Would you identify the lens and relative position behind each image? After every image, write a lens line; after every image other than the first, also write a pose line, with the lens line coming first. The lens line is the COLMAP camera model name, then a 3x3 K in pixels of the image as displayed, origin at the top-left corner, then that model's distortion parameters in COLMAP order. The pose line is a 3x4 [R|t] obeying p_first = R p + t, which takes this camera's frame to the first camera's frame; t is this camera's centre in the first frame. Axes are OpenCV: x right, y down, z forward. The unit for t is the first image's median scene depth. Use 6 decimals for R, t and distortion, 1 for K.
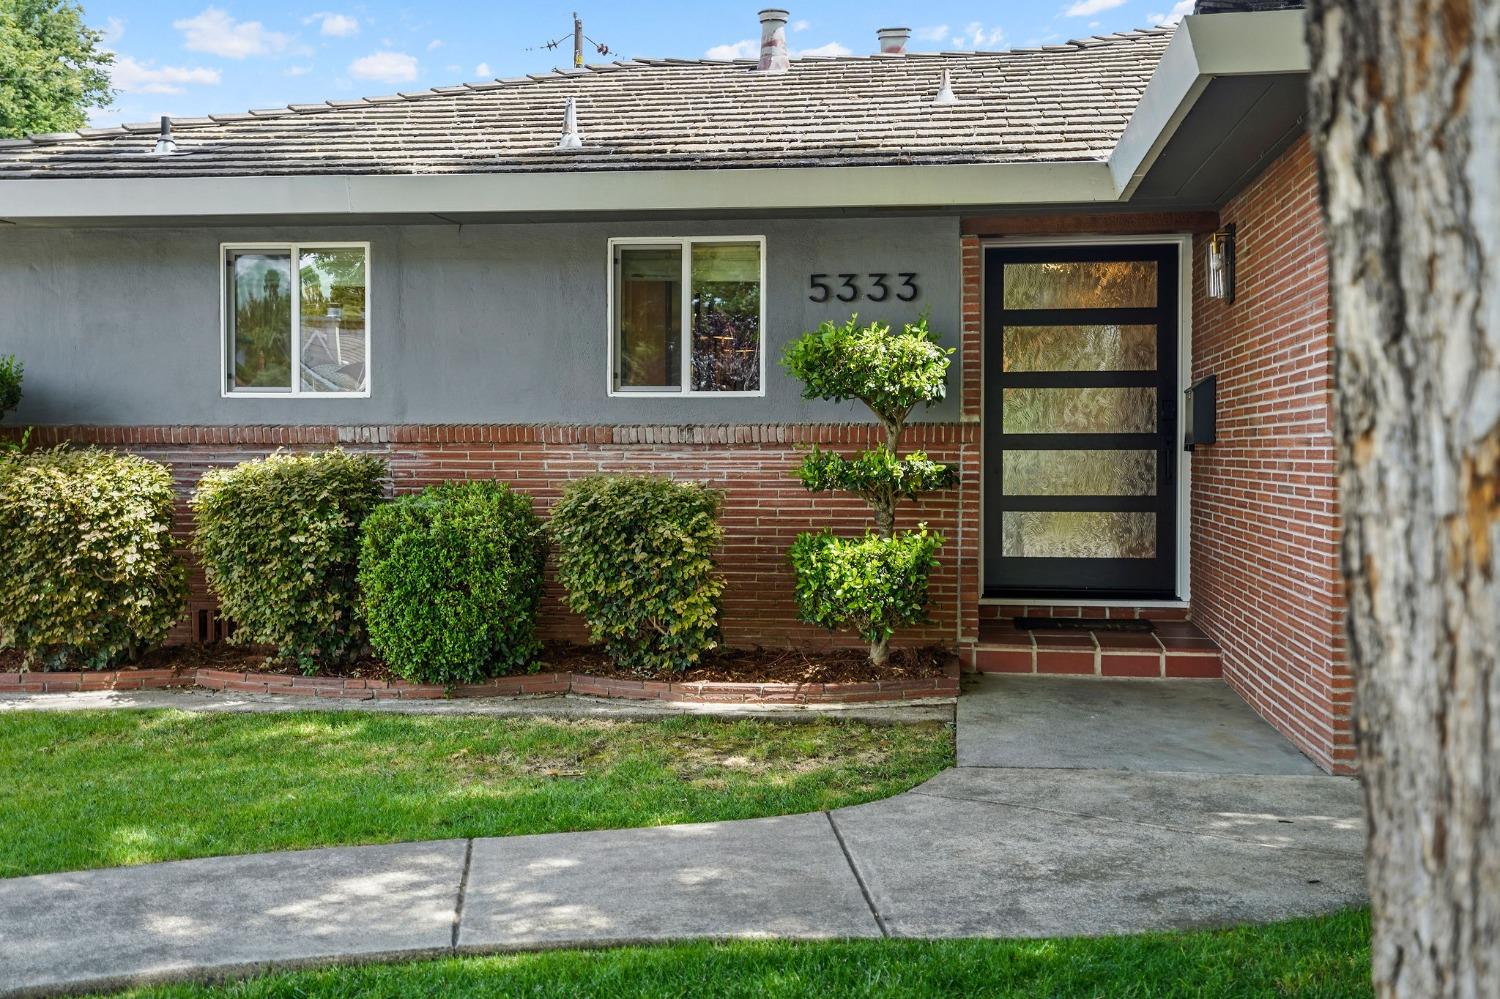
lens RADIAL K [[1759.3, 0, 750.0], [0, 1759.3, 499.5], [0, 0, 1]] dist [0.107057, 0.005671]
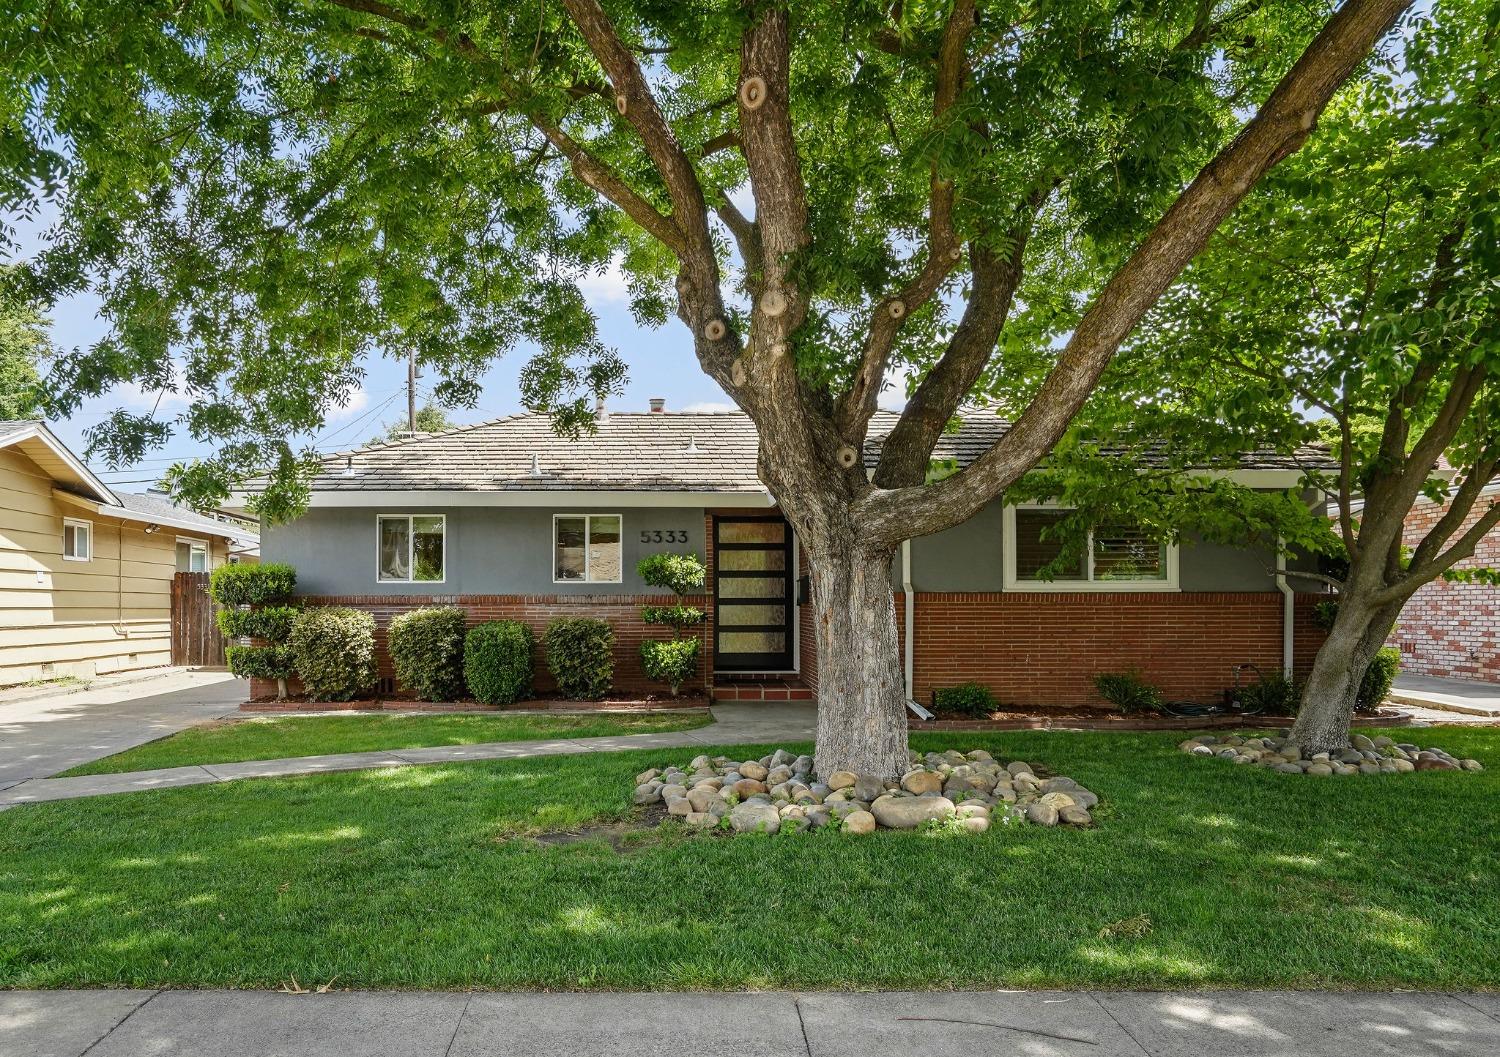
lens RADIAL K [[1680.9, 0, 750.0], [0, 1680.9, 528.5], [0, 0, 1]] dist [-0.013974, -0.005572]
pose [[0.977431, 0.007082, 0.211136, -0.319253], [0.006630, 0.997917, -0.064168, 0.014218], [-0.211150, 0.064120, 0.975348, -1.301383]]
